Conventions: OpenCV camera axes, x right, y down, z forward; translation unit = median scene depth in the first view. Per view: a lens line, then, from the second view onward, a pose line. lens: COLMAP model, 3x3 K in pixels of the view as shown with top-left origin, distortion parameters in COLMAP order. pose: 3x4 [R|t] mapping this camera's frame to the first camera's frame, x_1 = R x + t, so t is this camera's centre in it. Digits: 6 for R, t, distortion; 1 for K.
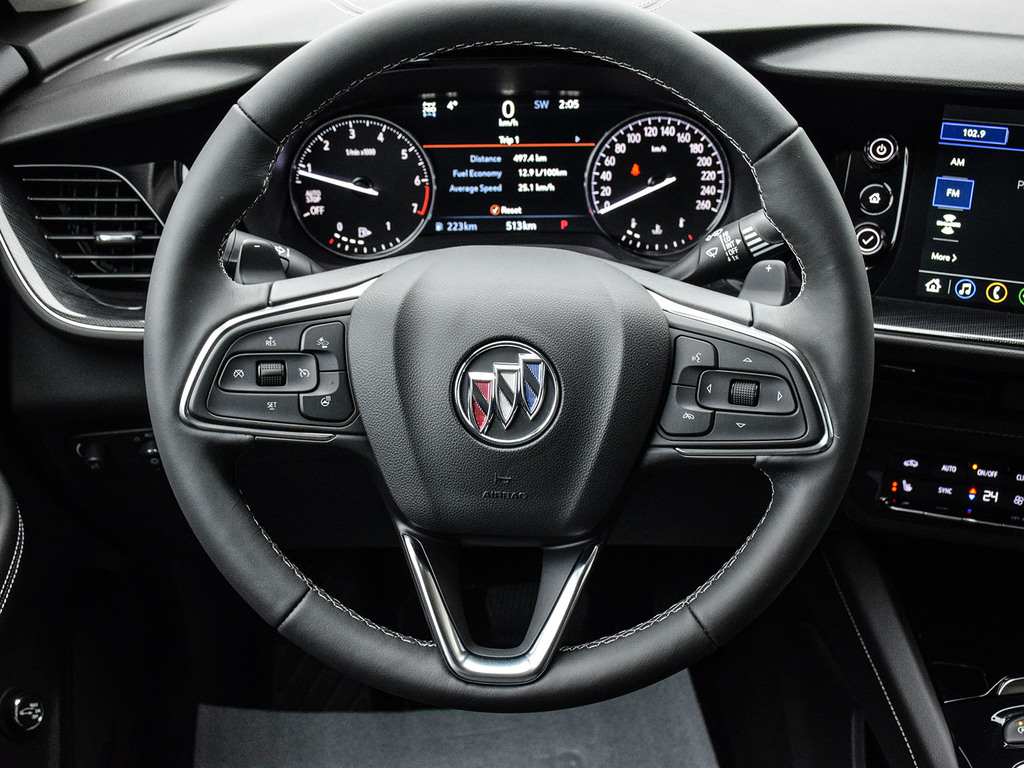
lens RADIAL K [[1316.3, 0, 503.4], [0, 1316.3, 392.6], [0, 0, 1]] dist [-0.020914, 0.000000]
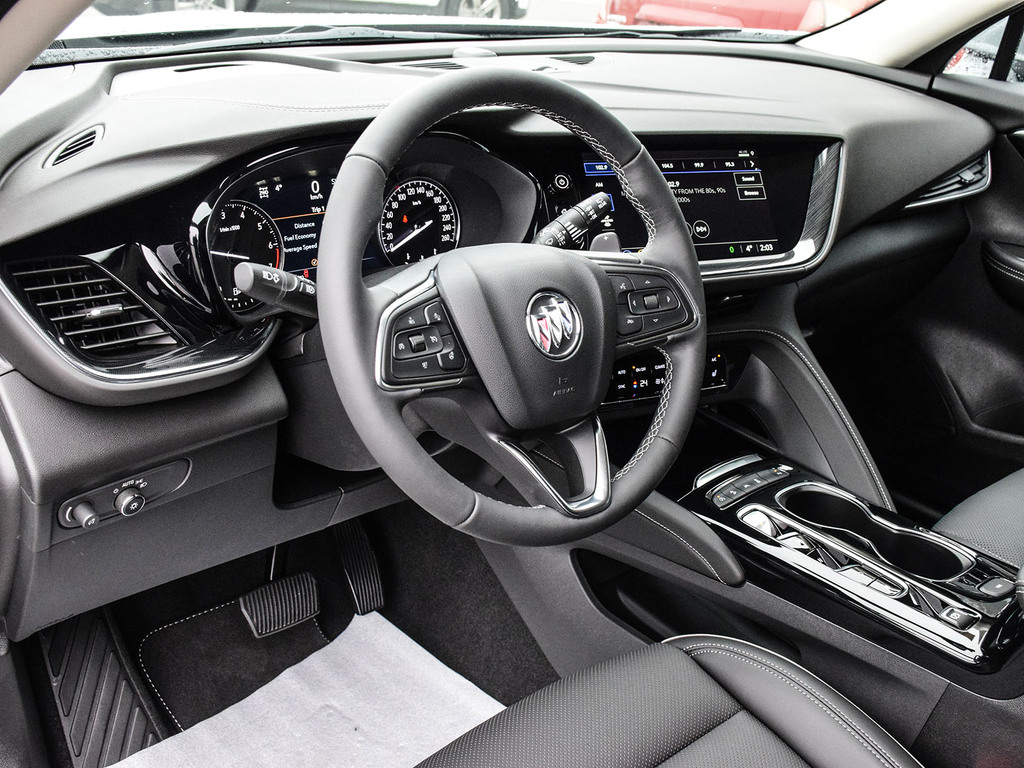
lens RADIAL K [[1070.4, 0, 513.5], [0, 1070.4, 385.7], [0, 0, 1]] dist [-0.044208, 0.000000]
pose [[0.749547, -0.203844, 0.629783, -0.796745], [0.266254, 0.963890, -0.004902, 0.059456], [-0.606043, 0.171356, 0.776756, 0.070367]]
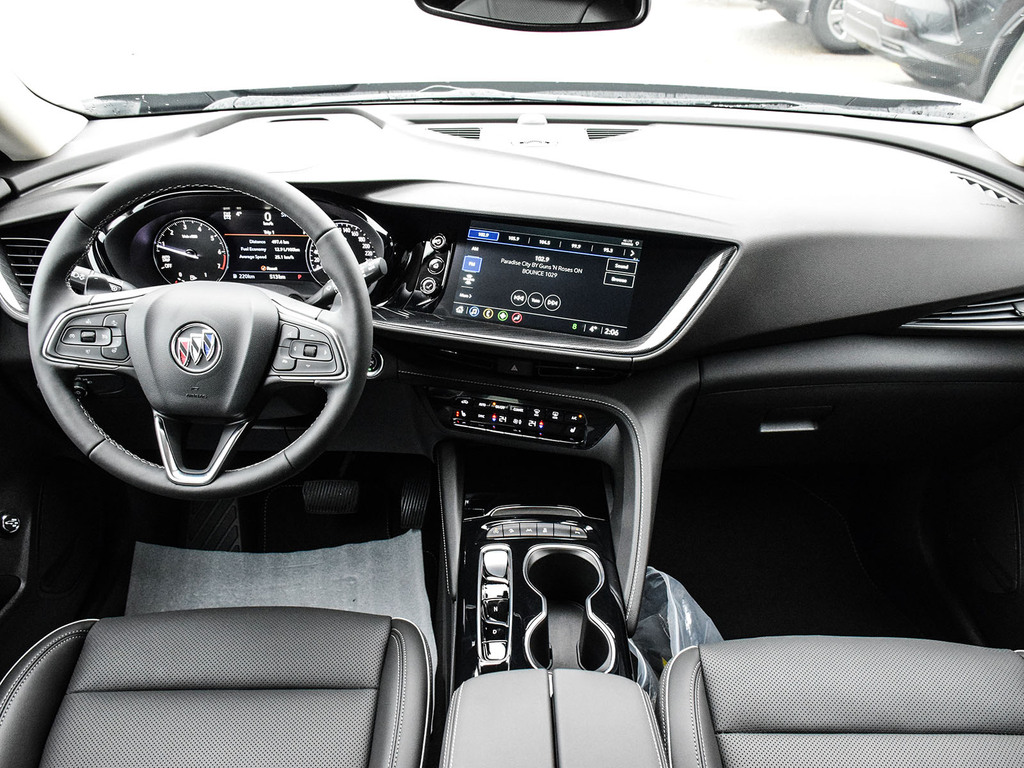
lens RADIAL K [[897.9, 0, 518.2], [0, 897.9, 389.0], [0, 0, 1]] dist [-0.023188, -0.005629]
pose [[0.999204, 0.023659, 0.032133, 0.463594], [-0.022881, 0.999442, -0.024350, 0.087639], [-0.032691, 0.023595, 0.999187, -0.456993]]
